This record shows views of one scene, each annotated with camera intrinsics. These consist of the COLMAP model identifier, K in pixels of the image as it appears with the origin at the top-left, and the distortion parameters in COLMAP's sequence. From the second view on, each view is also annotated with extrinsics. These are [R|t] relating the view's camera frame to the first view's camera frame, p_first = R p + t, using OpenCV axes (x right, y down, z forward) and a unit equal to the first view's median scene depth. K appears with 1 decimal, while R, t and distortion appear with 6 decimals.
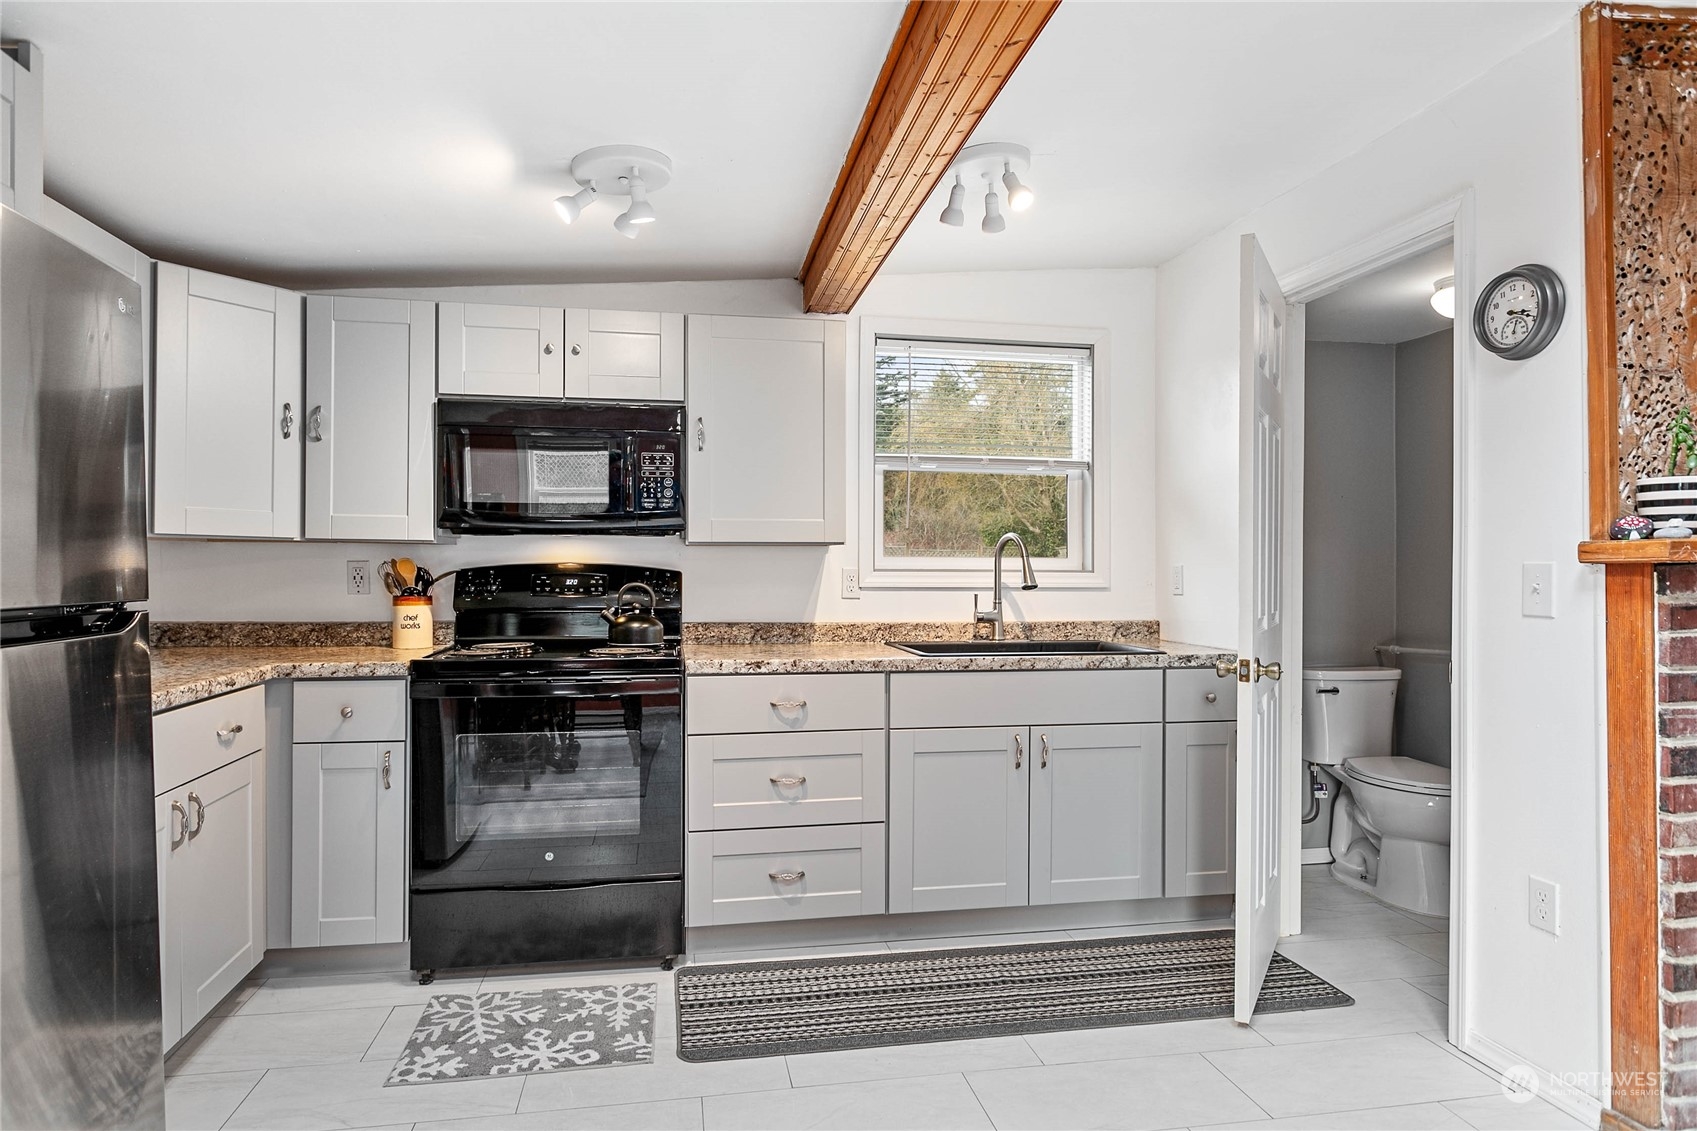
lens RADIAL K [[982.7, 0, 850.2], [0, 982.7, 573.6], [0, 0, 1]] dist [-0.005425, 0.001609]
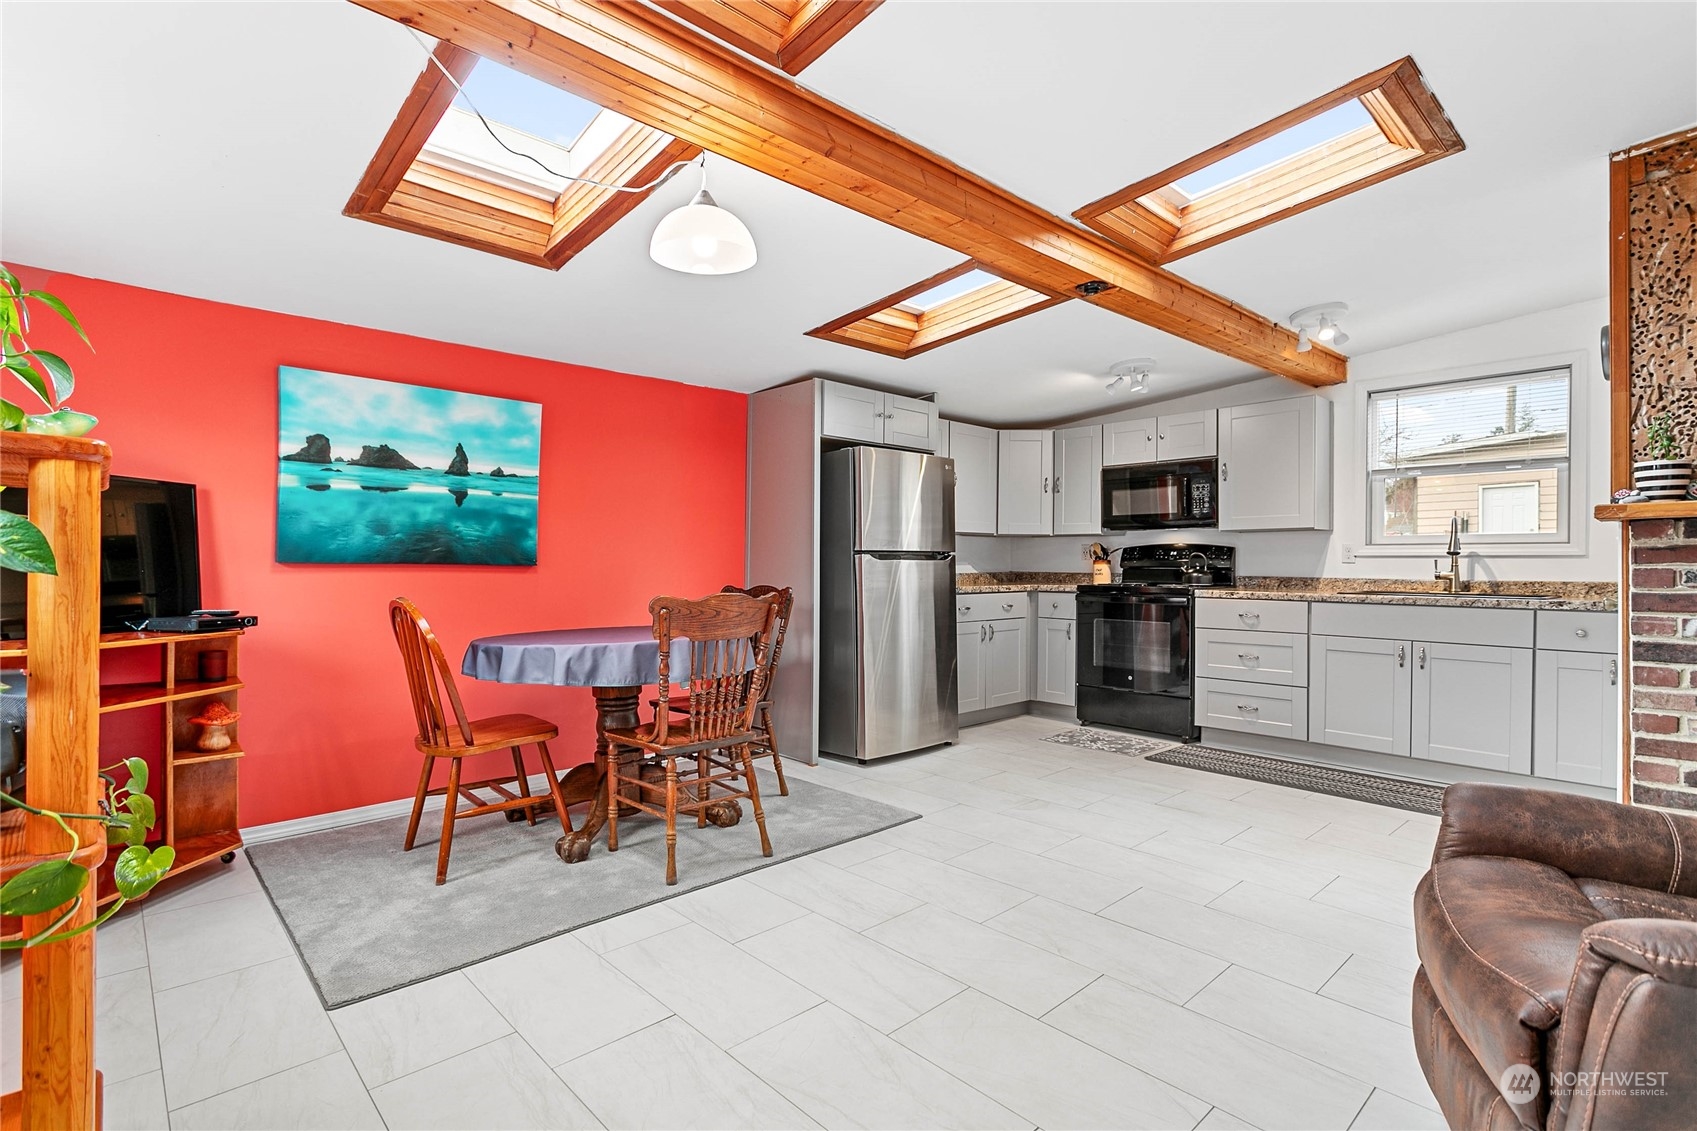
lens RADIAL K [[782.7, 0, 854.1], [0, 782.7, 543.8], [0, 0, 1]] dist [0.014582, 0.000238]
pose [[0.550468, -0.020968, -0.834593, 0.765298], [-0.005672, 0.999568, -0.028853, 0.043992], [0.834837, 0.020616, 0.550111, -0.437950]]
